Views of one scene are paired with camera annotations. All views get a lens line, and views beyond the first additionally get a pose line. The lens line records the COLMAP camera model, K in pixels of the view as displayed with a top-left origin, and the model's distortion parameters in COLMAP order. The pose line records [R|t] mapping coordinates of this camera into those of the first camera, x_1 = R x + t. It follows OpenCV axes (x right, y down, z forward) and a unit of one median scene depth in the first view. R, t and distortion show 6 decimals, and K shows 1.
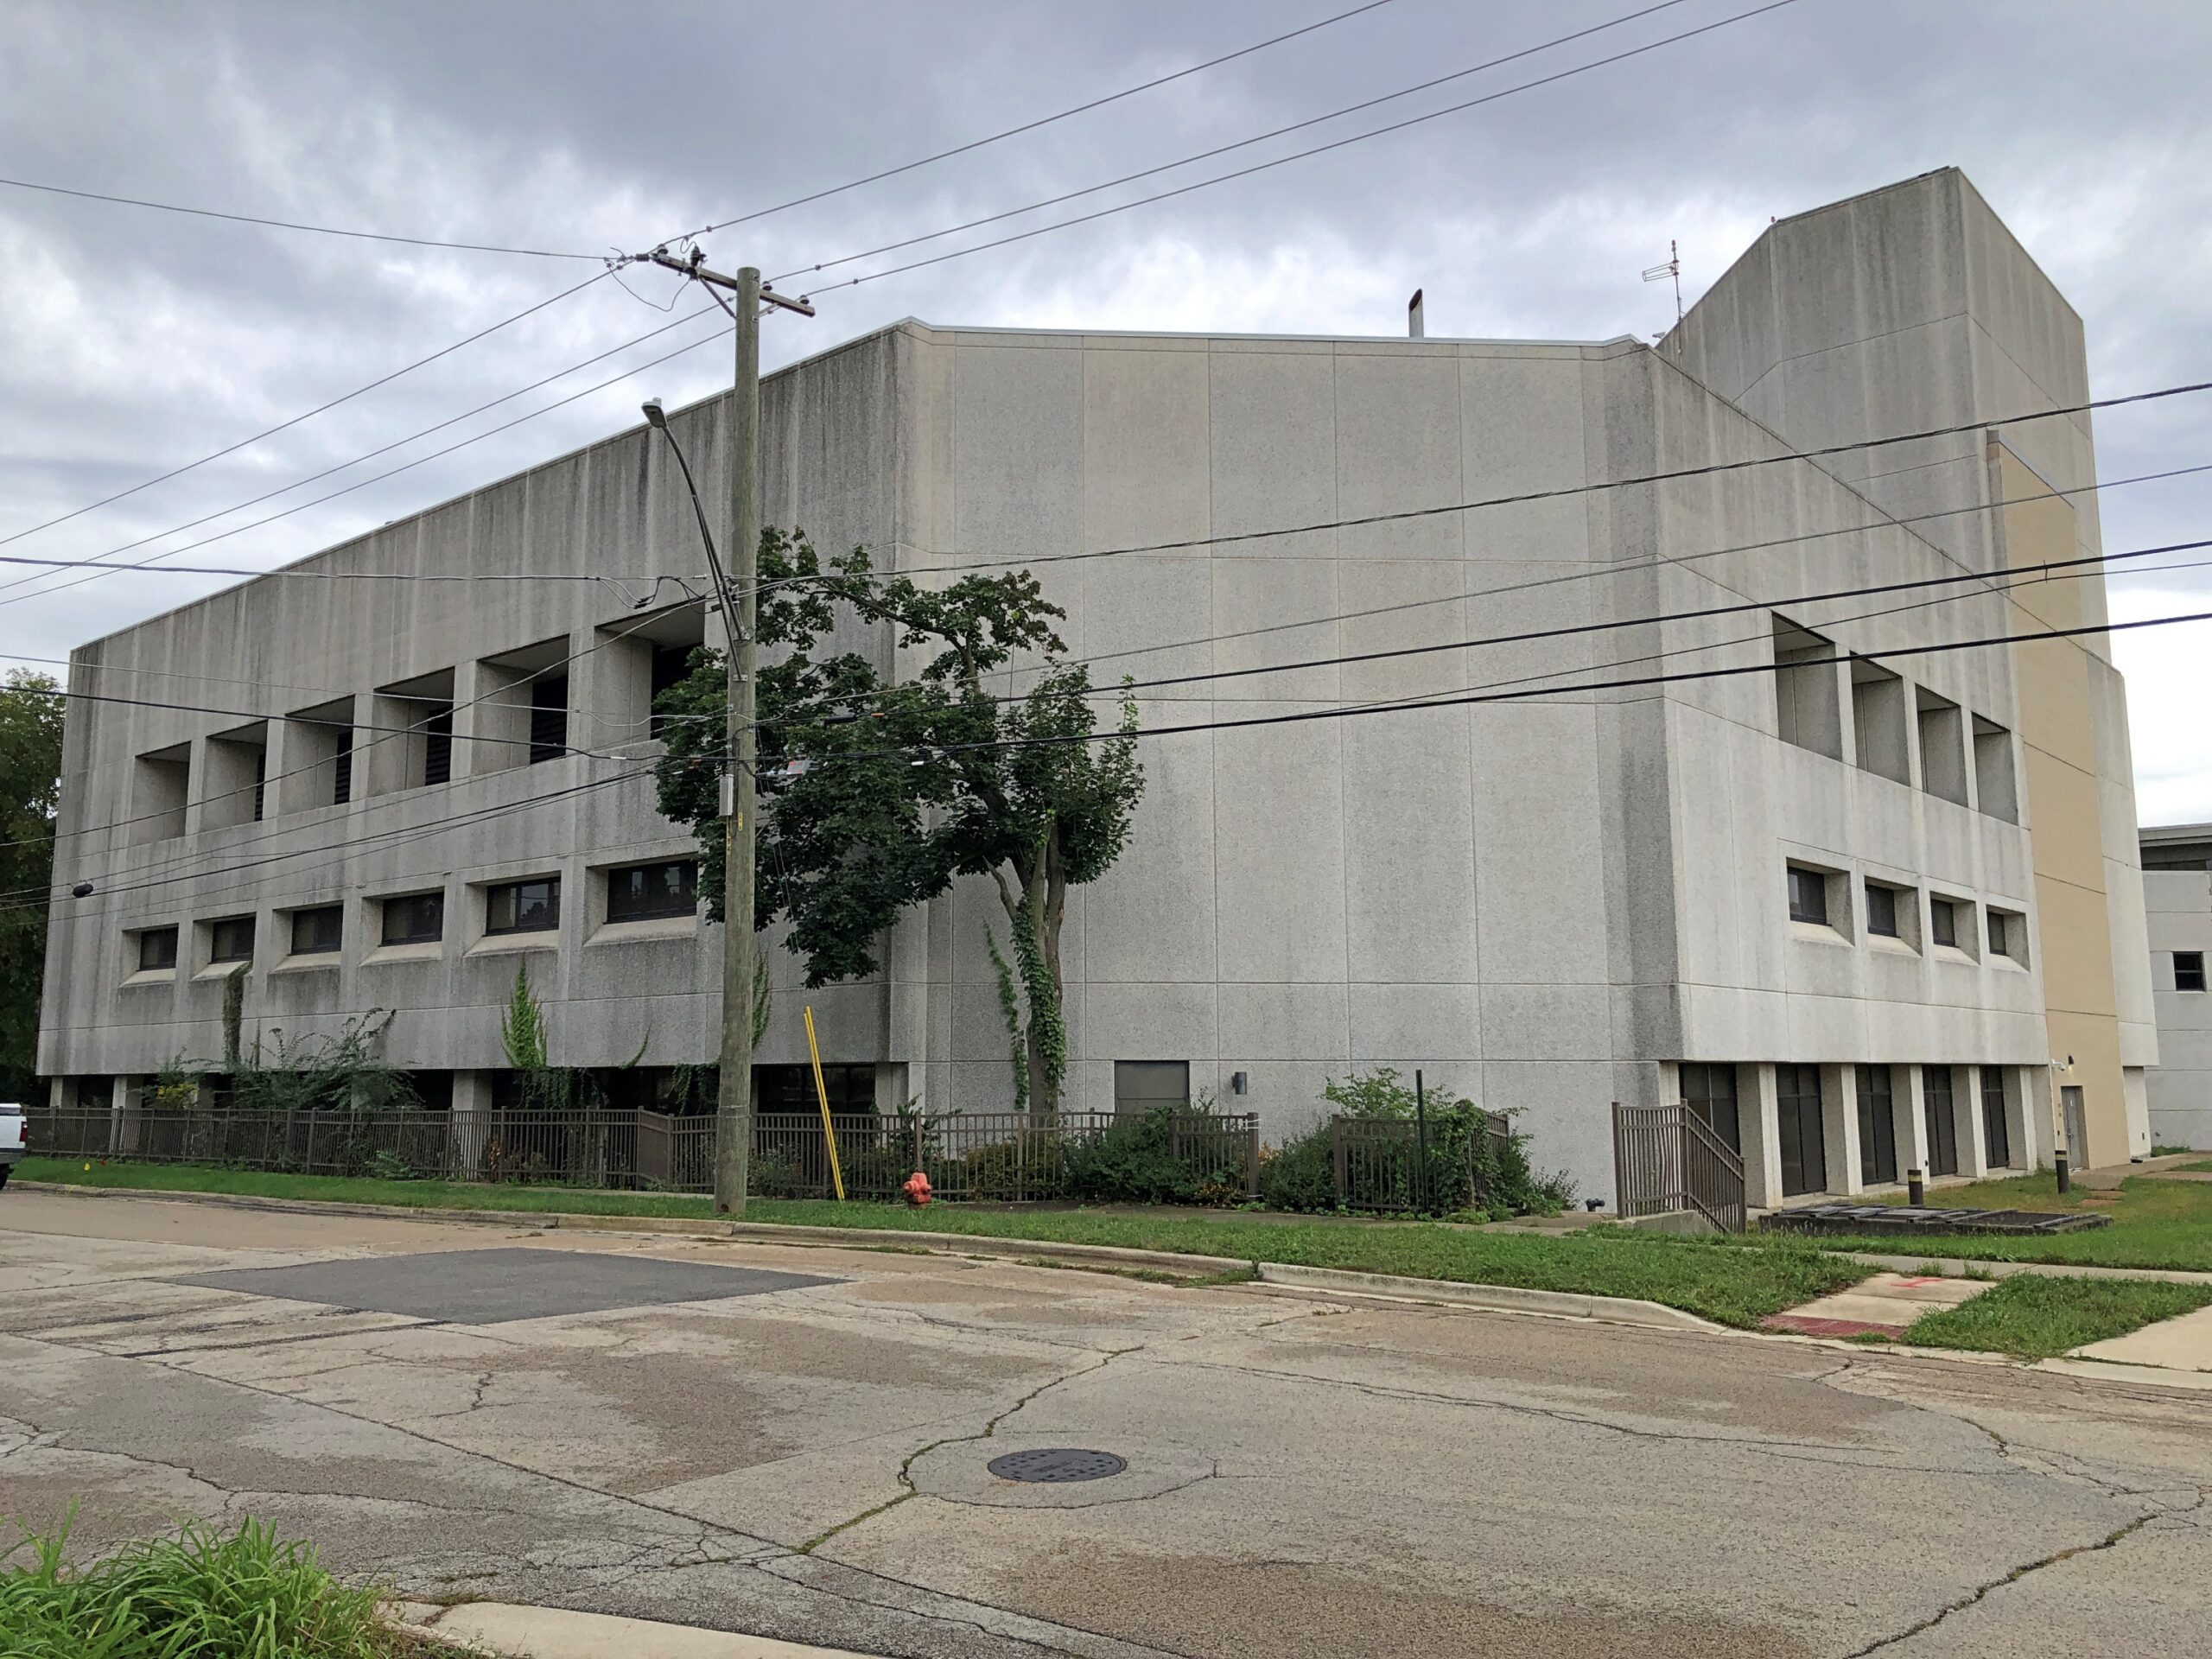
lens RADIAL K [[1710.8, 0, 1087.5], [0, 1710.8, 815.8], [0, 0, 1]] dist [0.009259, 0.015549]
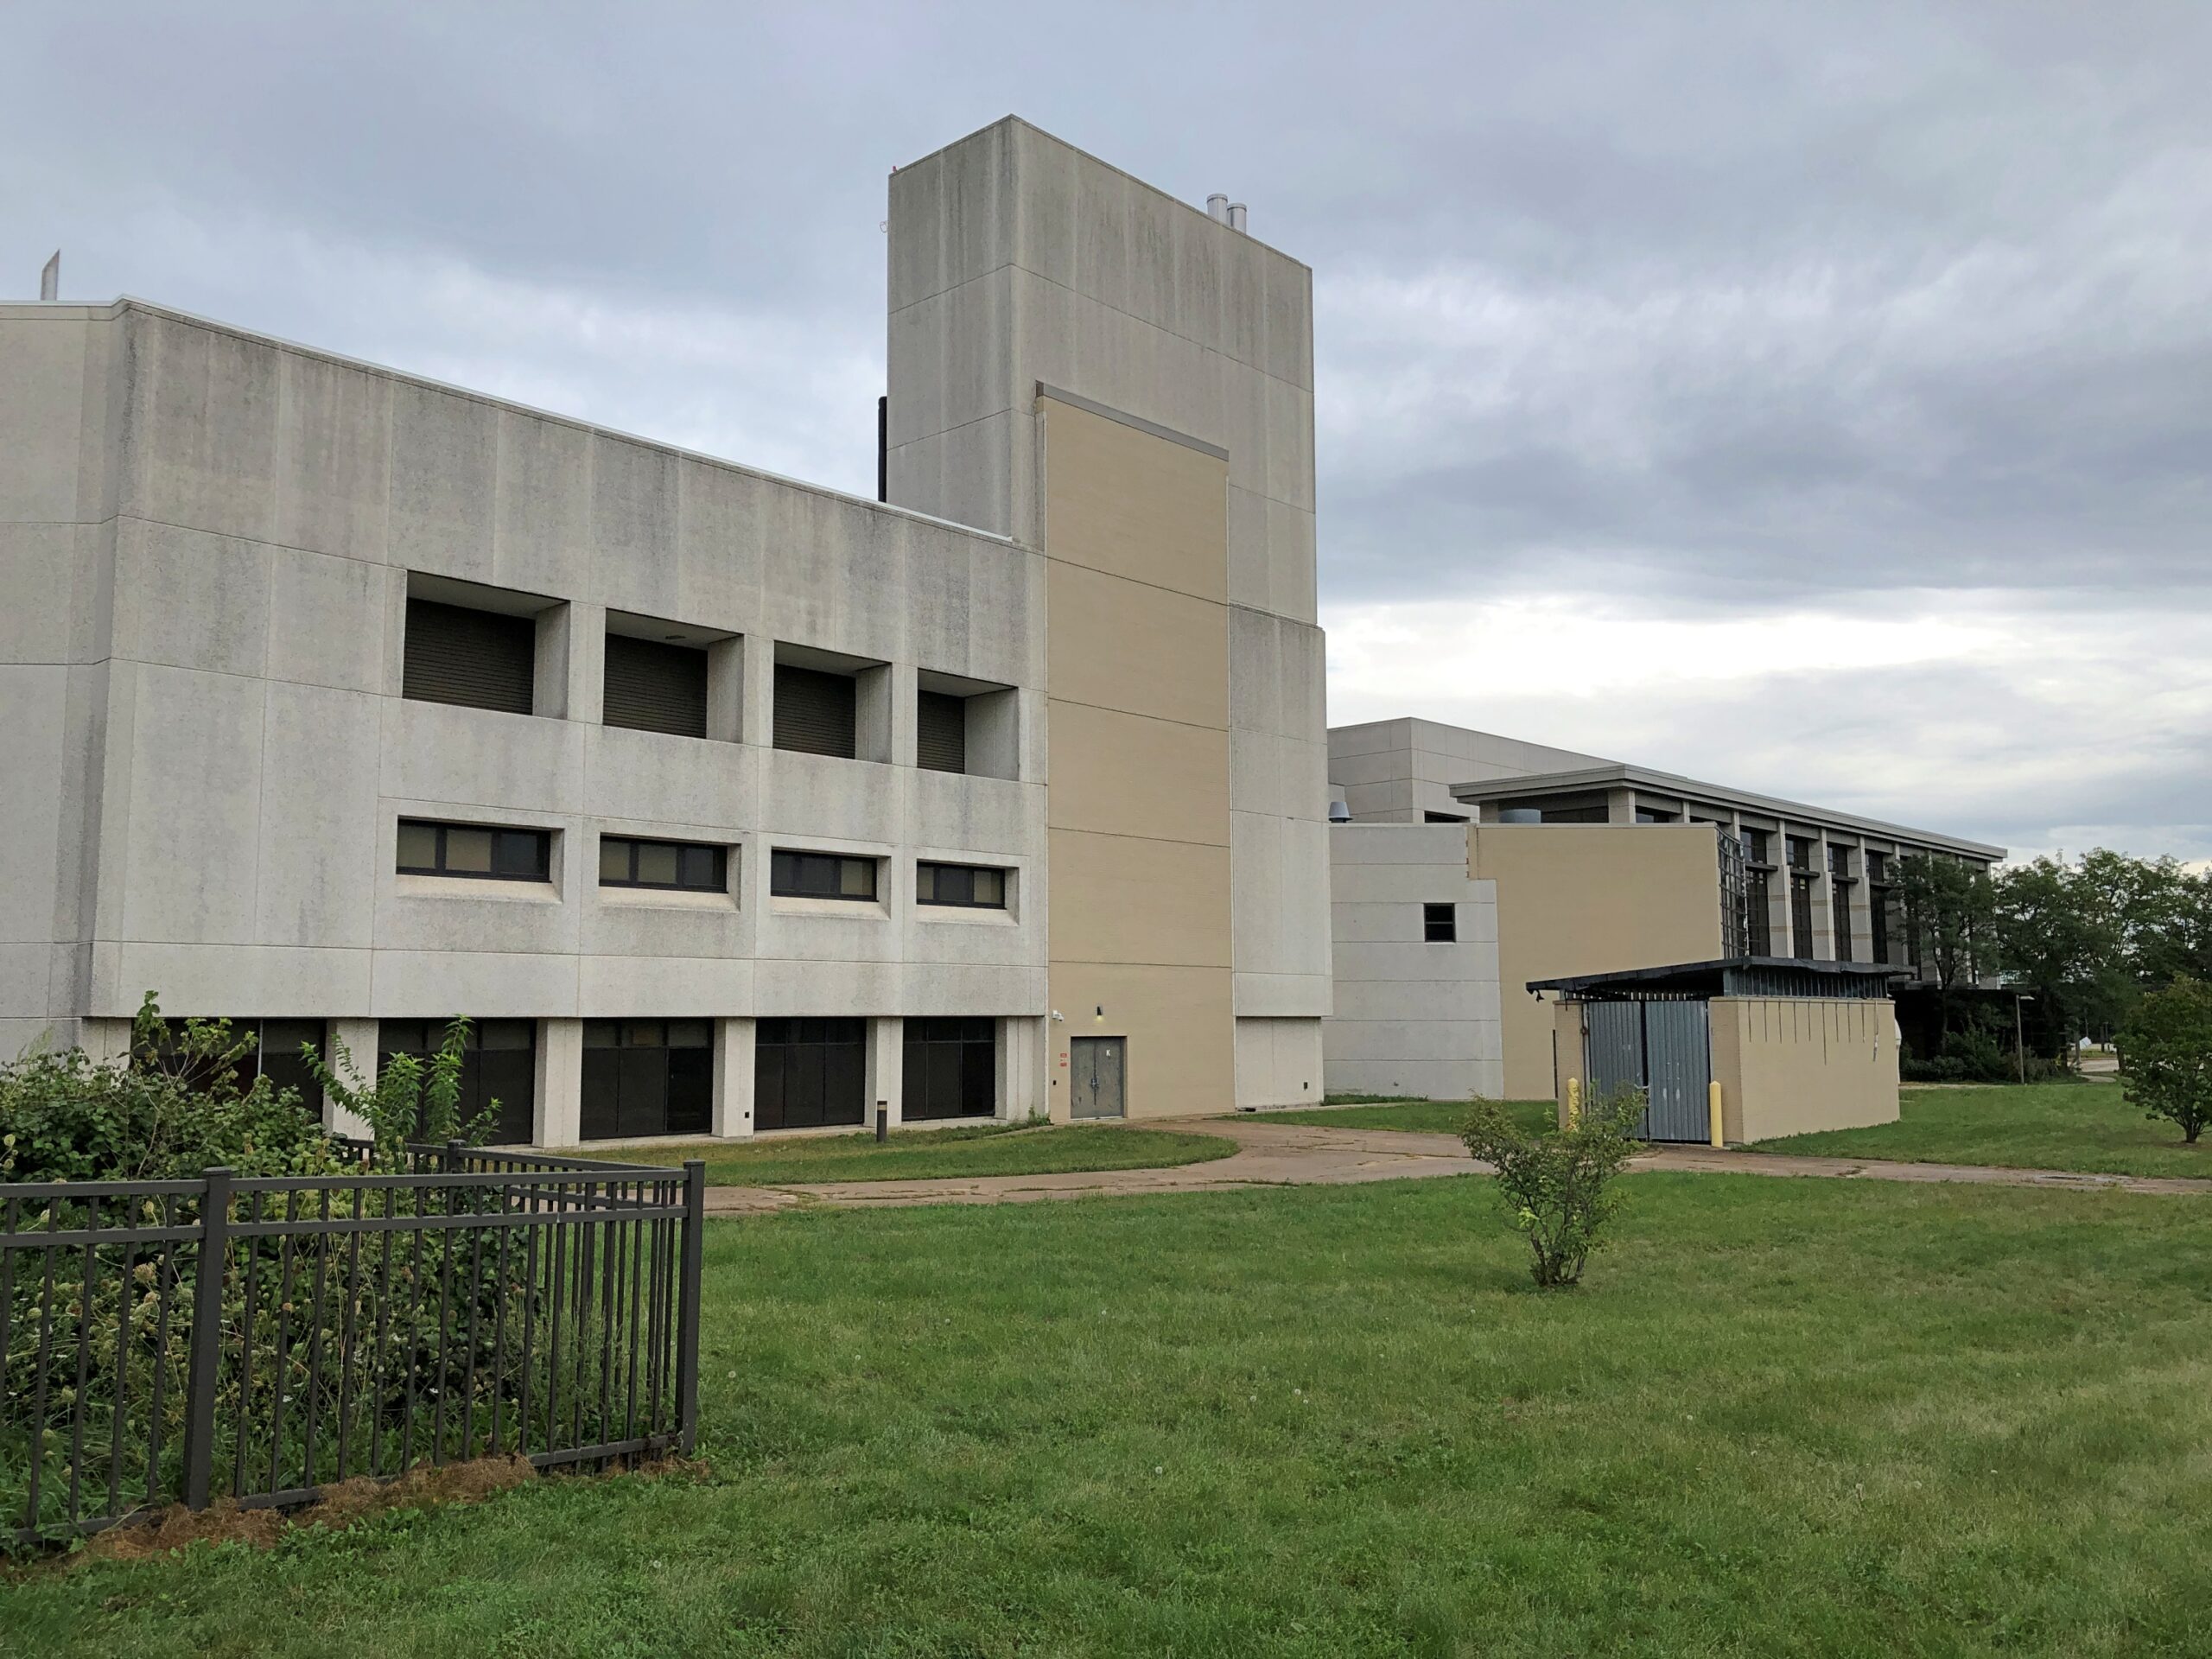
lens RADIAL K [[1710.8, 0, 1103.0], [0, 1710.8, 837.2], [0, 0, 1]] dist [0.009259, 0.015549]
pose [[0.999517, -0.010526, -0.029251, 0.660755], [0.011570, 0.999294, 0.035734, 0.004507], [0.028854, -0.036055, 0.998933, 0.001625]]
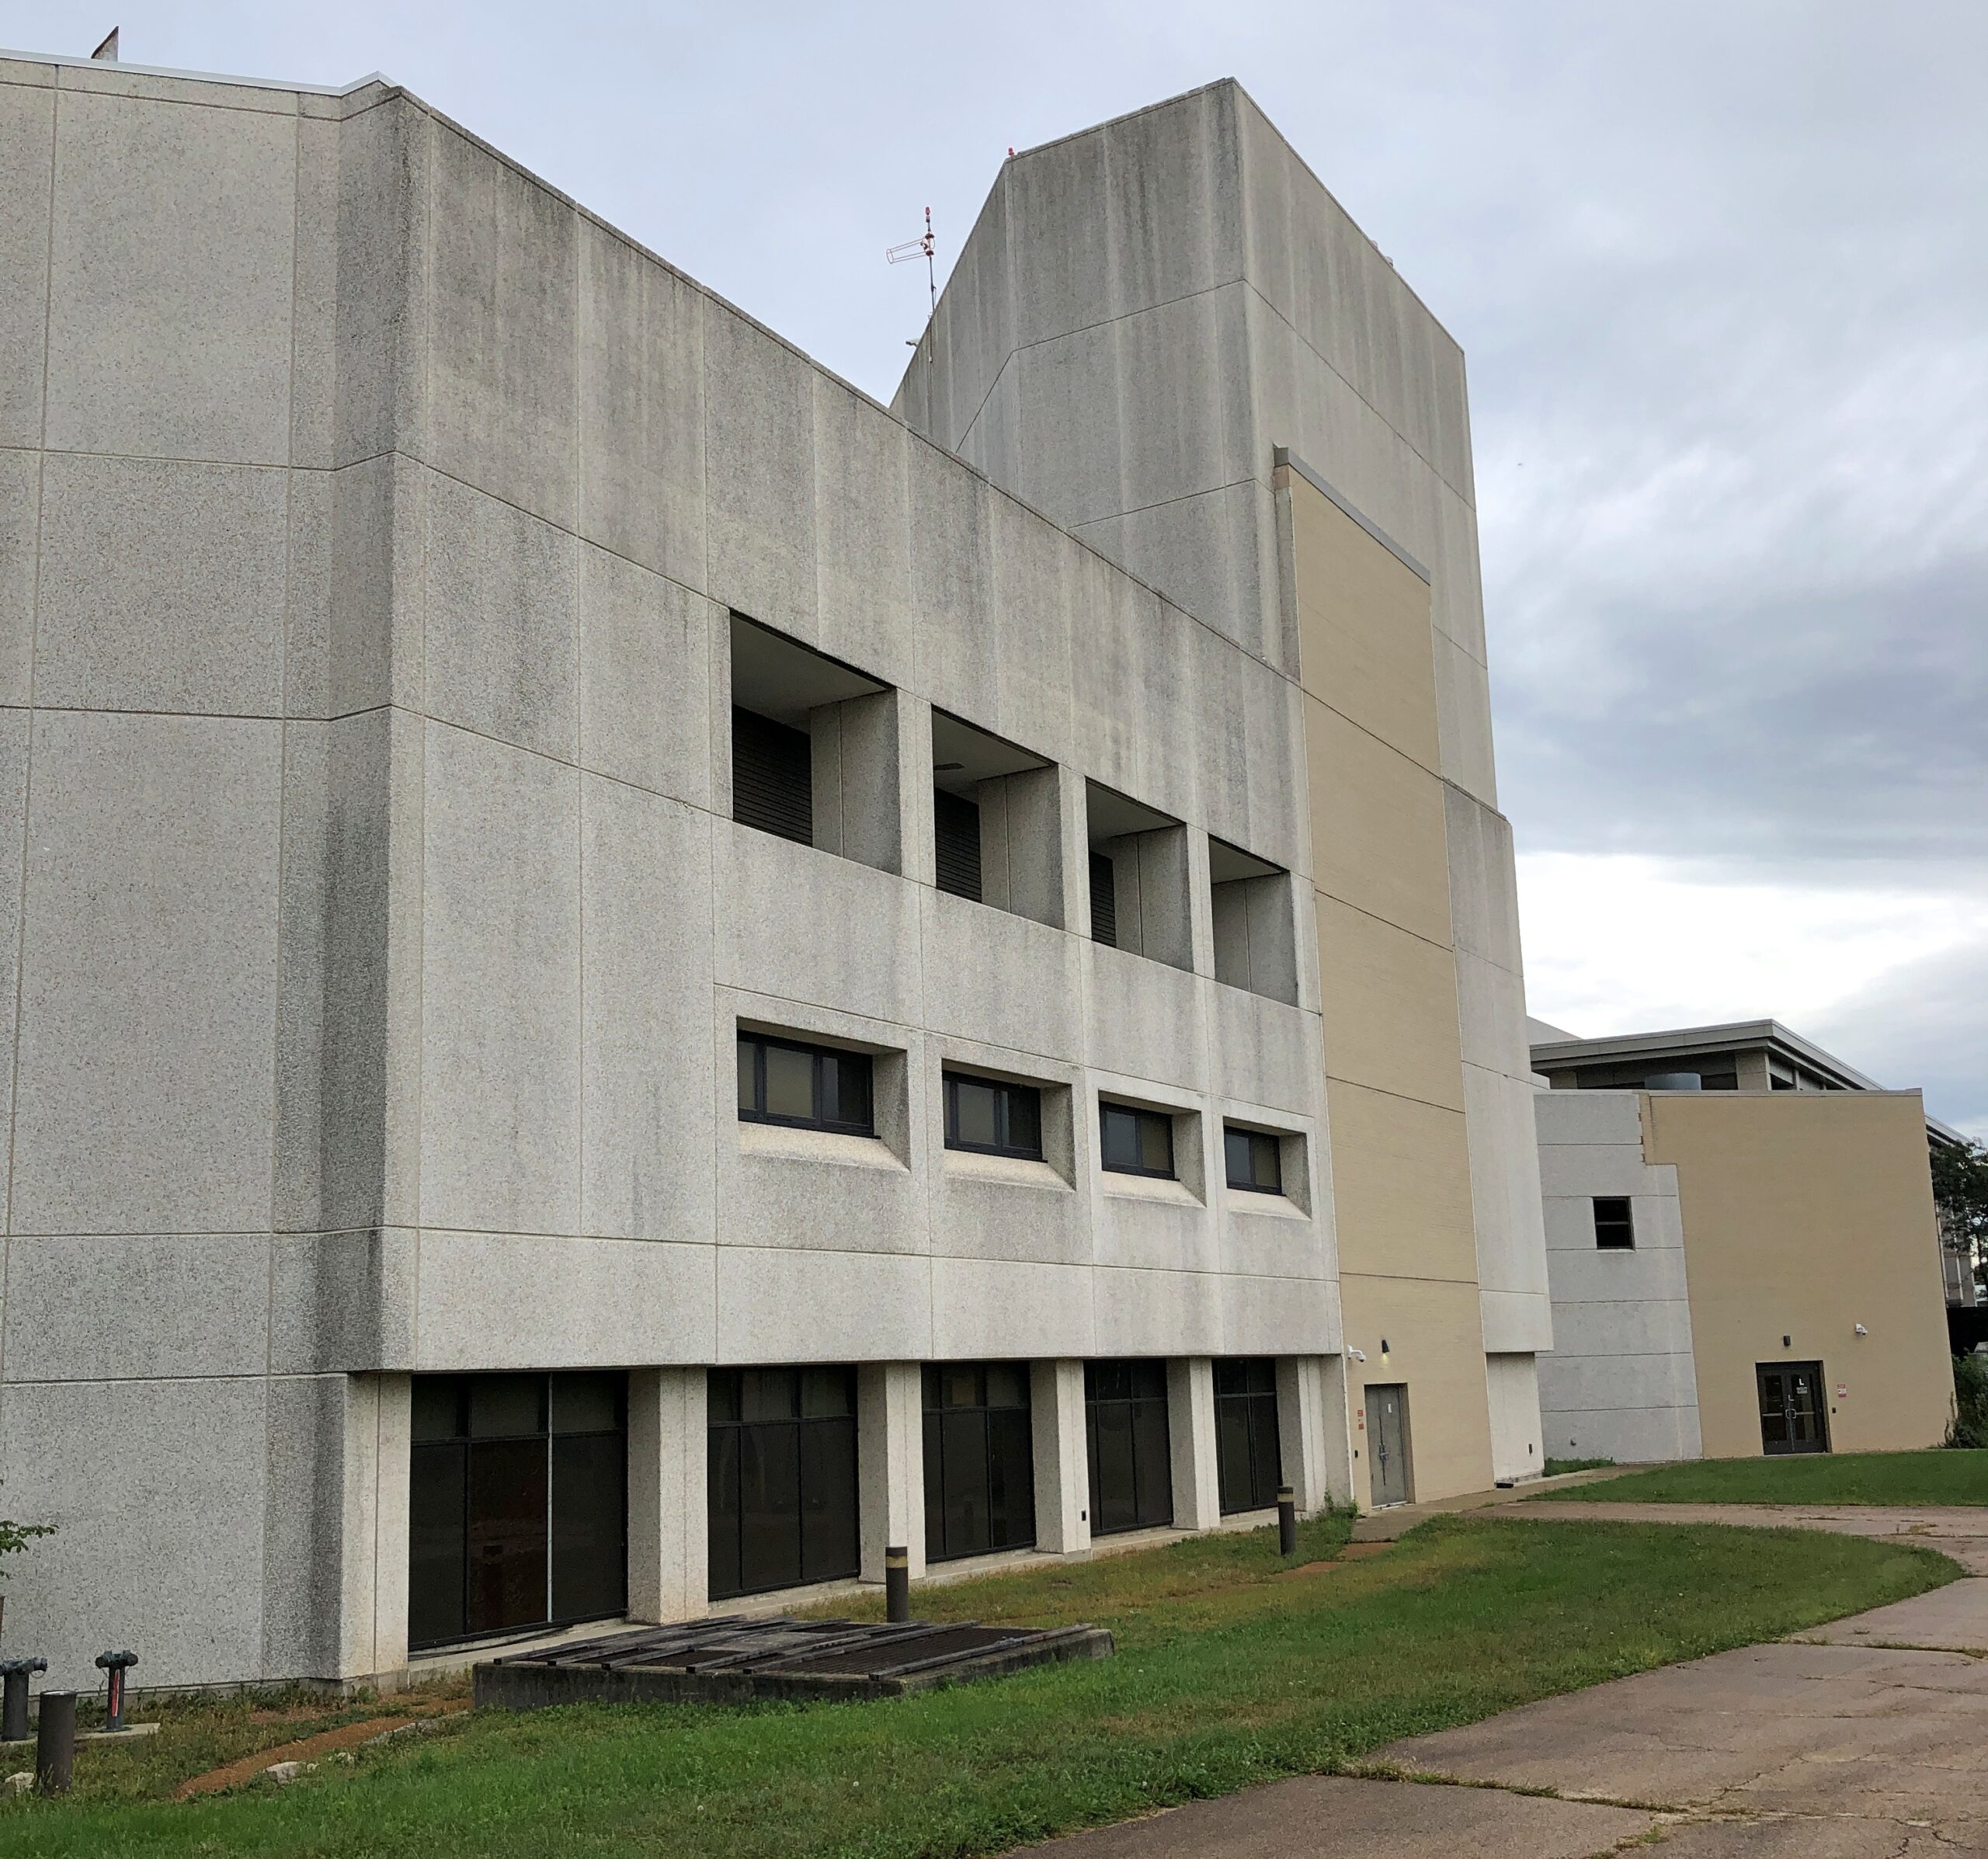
lens RADIAL K [[2057.9, 0, 938.3], [0, 2057.9, 1017.3], [0, 0, 1]] dist [0.022651, 0.000000]
pose [[0.985722, 0.000546, 0.168379, 0.277194], [0.004179, 0.999607, -0.027707, 0.034361], [-0.168328, 0.028015, 0.985333, 0.224963]]
